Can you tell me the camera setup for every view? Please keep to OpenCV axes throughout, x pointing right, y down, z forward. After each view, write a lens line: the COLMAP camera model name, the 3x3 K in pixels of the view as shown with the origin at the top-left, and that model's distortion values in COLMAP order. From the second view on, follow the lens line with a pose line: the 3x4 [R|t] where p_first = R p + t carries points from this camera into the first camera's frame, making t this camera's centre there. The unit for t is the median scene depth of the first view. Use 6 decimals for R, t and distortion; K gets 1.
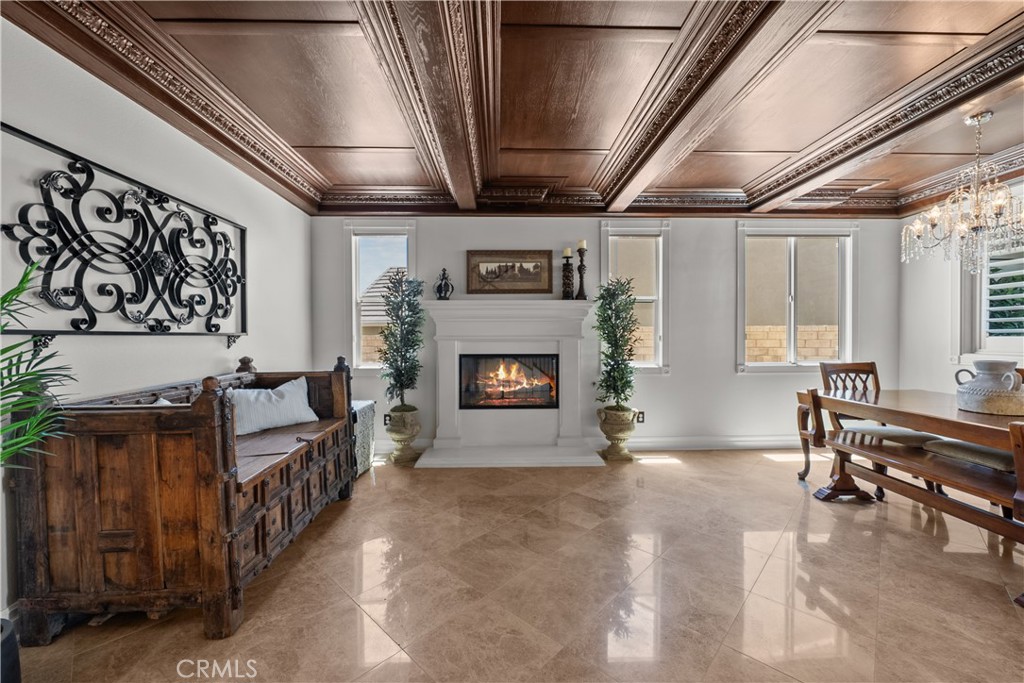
lens RADIAL K [[396.0, 0, 512.0], [0, 396.0, 341.5], [0, 0, 1]] dist [-0.000664, -0.000135]
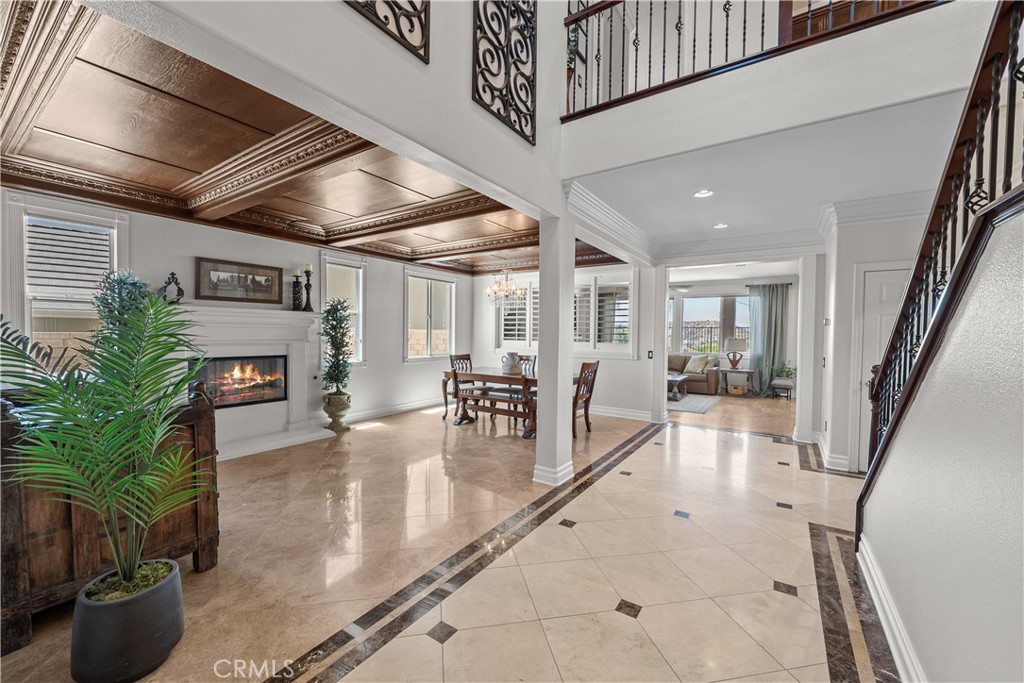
lens RADIAL K [[398.4, 0, 508.3], [0, 398.4, 342.5], [0, 0, 1]] dist [-0.001769, -0.000247]
pose [[0.582978, -0.008585, 0.812443, -0.492693], [-0.006132, 0.999869, 0.014966, -0.029943], [-0.812465, -0.013707, 0.582849, -0.260728]]
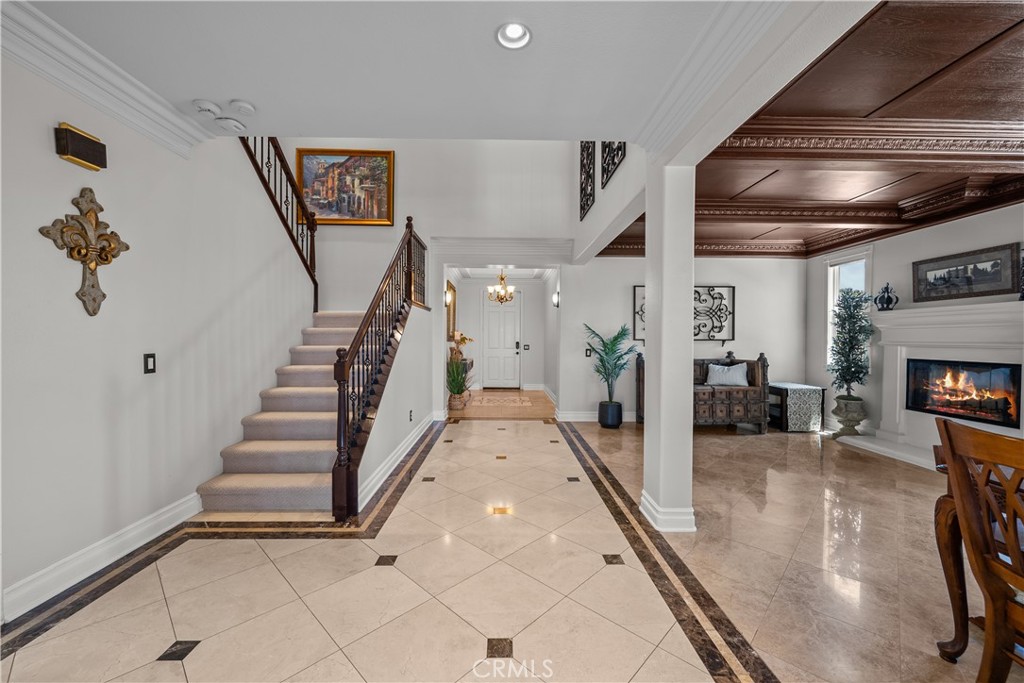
lens RADIAL K [[405.6, 0, 512.0], [0, 405.6, 341.5], [0, 0, 1]] dist [-0.000683, -0.000026]
pose [[0.003198, 0.010717, -0.999937, 1.002412], [-0.016104, 0.999813, 0.010665, -0.010651], [0.999865, 0.016069, 0.003370, -0.085152]]
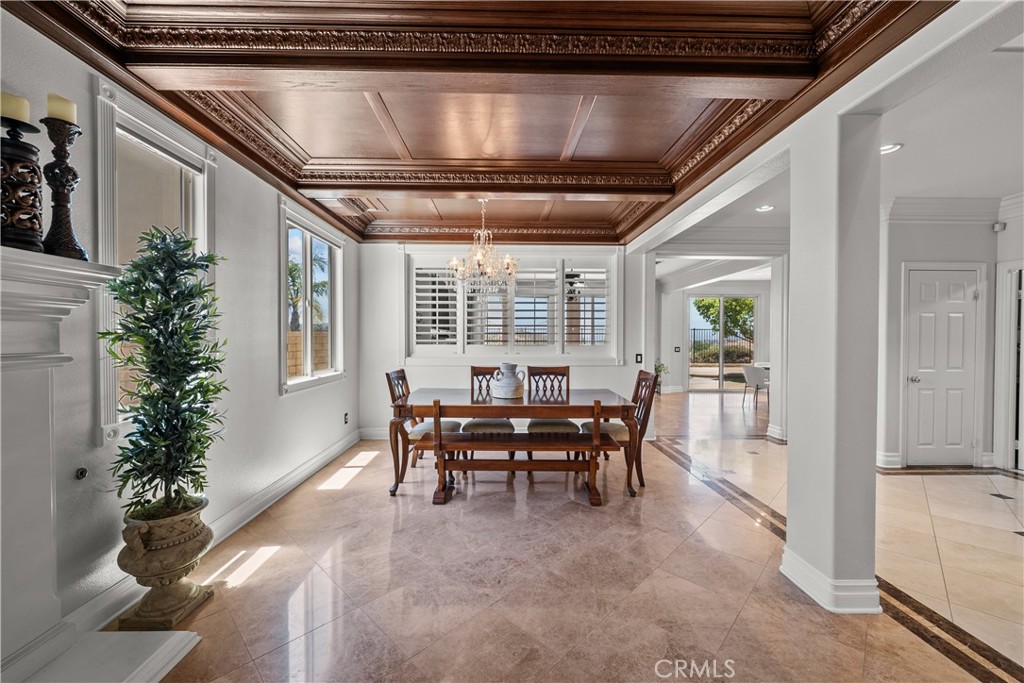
lens RADIAL K [[398.4, 0, 508.3], [0, 398.4, 342.5], [0, 0, 1]] dist [-0.001769, -0.000247]
pose [[0.008498, -0.009306, 0.999921, -0.198742], [0.005812, 0.999940, 0.009257, -0.028028], [-0.999947, 0.005733, 0.008552, 0.589674]]
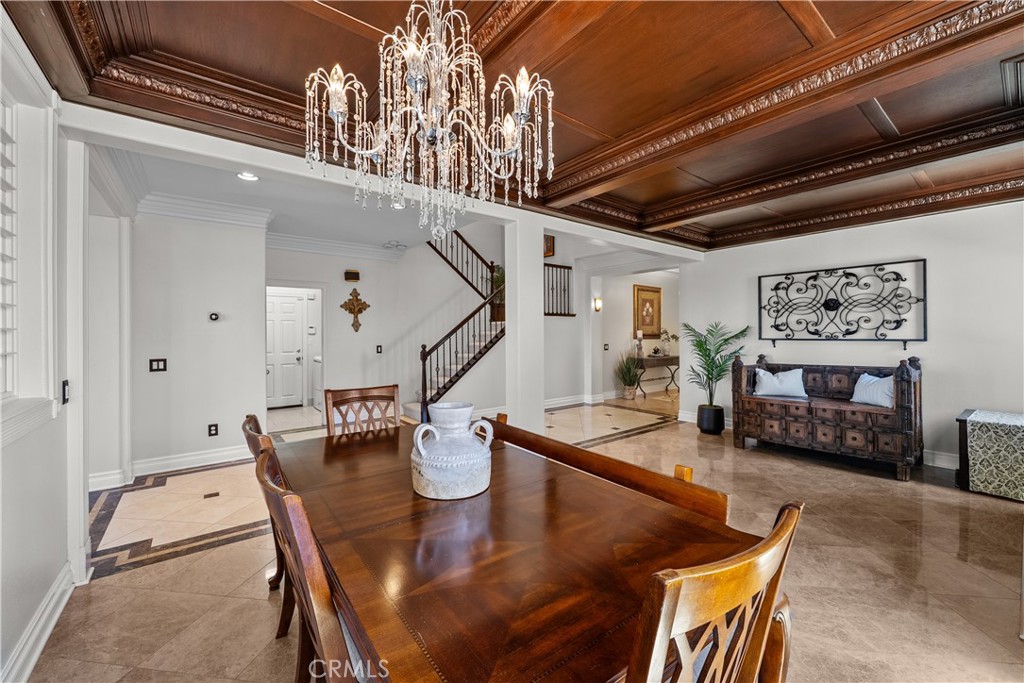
lens RADIAL K [[403.7, 0, 506.3], [0, 403.7, 330.6], [0, 0, 1]] dist [-0.001000, -0.000087]
pose [[-0.808067, 0.004226, -0.589075, 0.912305], [0.000607, 0.999980, 0.006342, -0.044295], [0.589090, 0.004767, -0.808053, 0.933108]]
